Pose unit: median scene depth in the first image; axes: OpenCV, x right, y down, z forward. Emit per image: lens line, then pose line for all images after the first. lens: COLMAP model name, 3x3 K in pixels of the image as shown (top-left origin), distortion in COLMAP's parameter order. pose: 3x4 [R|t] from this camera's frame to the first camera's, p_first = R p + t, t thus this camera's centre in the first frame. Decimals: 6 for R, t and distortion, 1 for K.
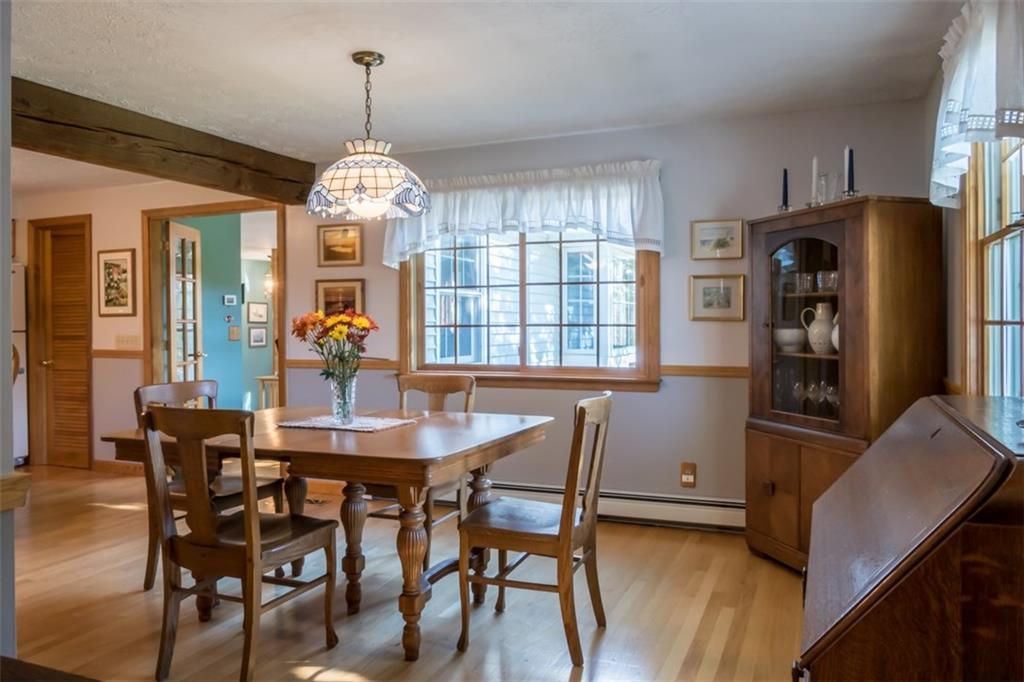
lens RADIAL K [[744.8, 0, 515.5], [0, 744.8, 333.5], [0, 0, 1]] dist [0.001405, -0.002277]
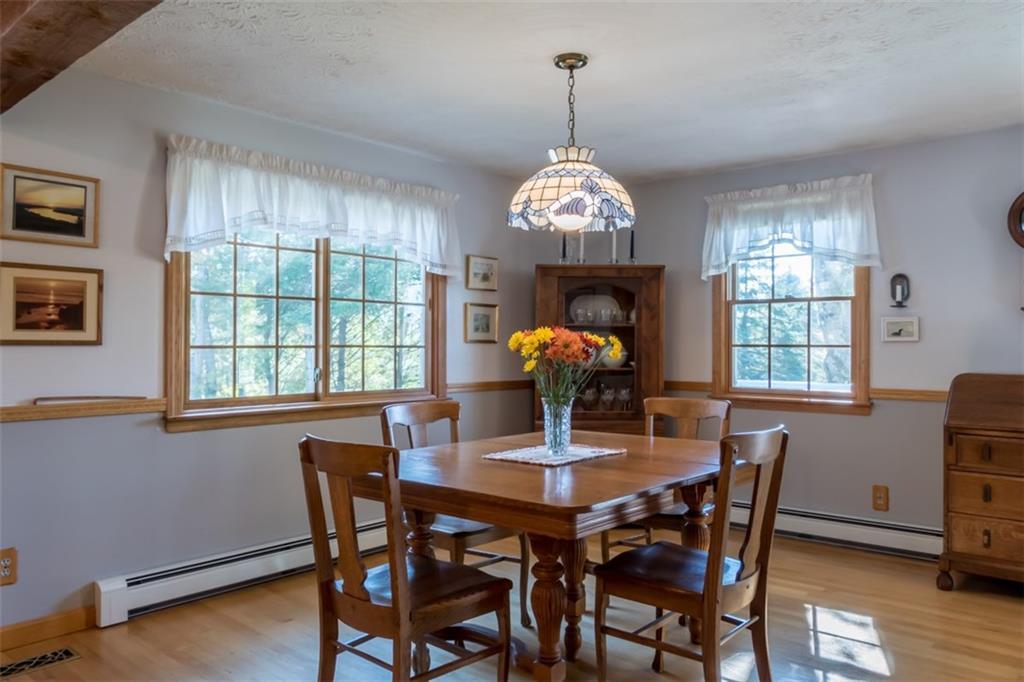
lens RADIAL K [[744.8, 0, 515.4], [0, 744.8, 345.3], [0, 0, 1]] dist [0.001405, -0.002277]
pose [[0.322133, 0.004422, 0.946684, -0.783308], [0.007684, 0.999944, -0.007286, -0.004231], [-0.946663, 0.009622, 0.322081, 0.549930]]
